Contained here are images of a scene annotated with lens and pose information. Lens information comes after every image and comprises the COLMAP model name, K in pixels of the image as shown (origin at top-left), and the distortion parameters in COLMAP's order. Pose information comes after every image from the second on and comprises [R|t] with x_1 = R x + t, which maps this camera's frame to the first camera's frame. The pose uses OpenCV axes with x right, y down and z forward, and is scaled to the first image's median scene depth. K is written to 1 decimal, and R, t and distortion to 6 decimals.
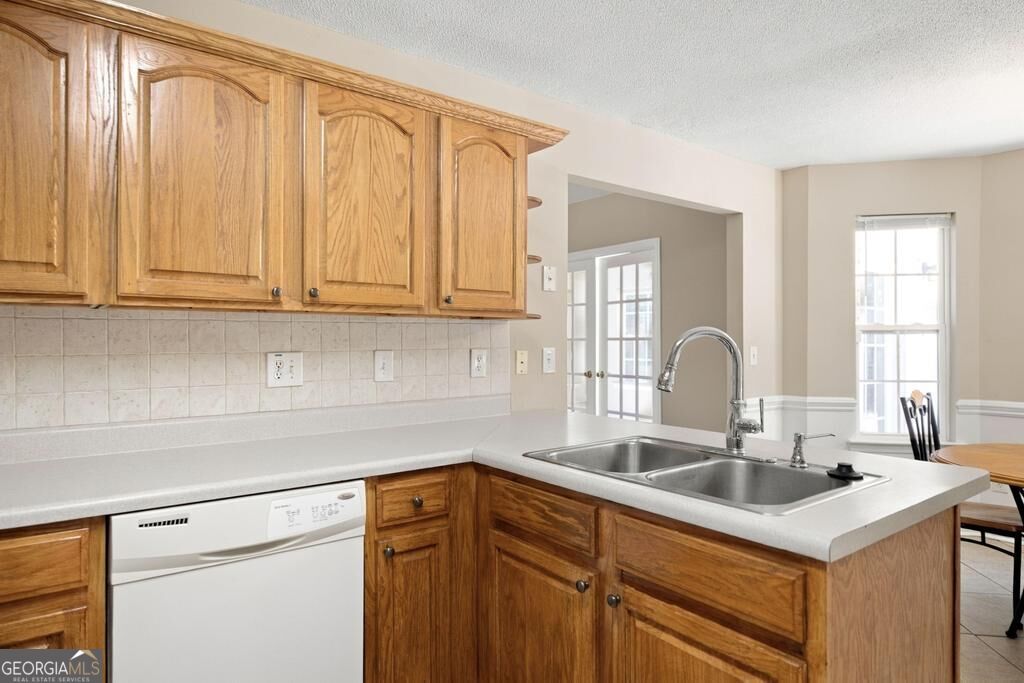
lens RADIAL K [[575.9, 0, 512.9], [0, 575.9, 341.0], [0, 0, 1]] dist [-0.001184, 0.000019]
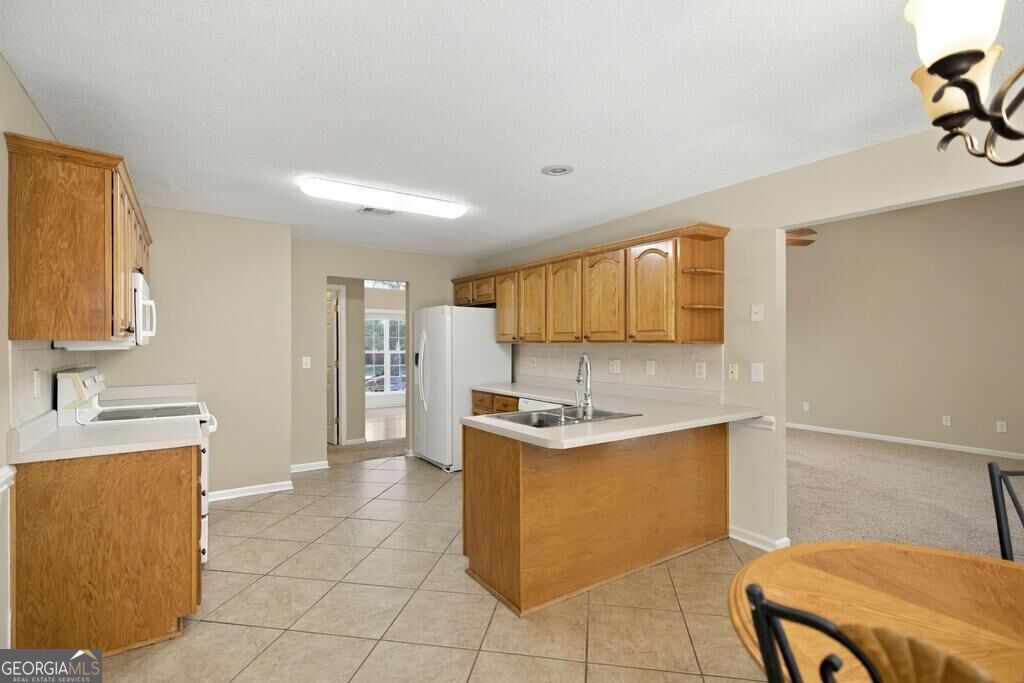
lens RADIAL K [[482.4, 0, 511.7], [0, 482.4, 343.3], [0, 0, 1]] dist [0.000276, 0.000006]
pose [[-0.028614, 0.005981, -0.999573, 1.586713], [0.006868, 0.999960, 0.005786, -0.058893], [0.999567, -0.006699, -0.028654, 0.605280]]
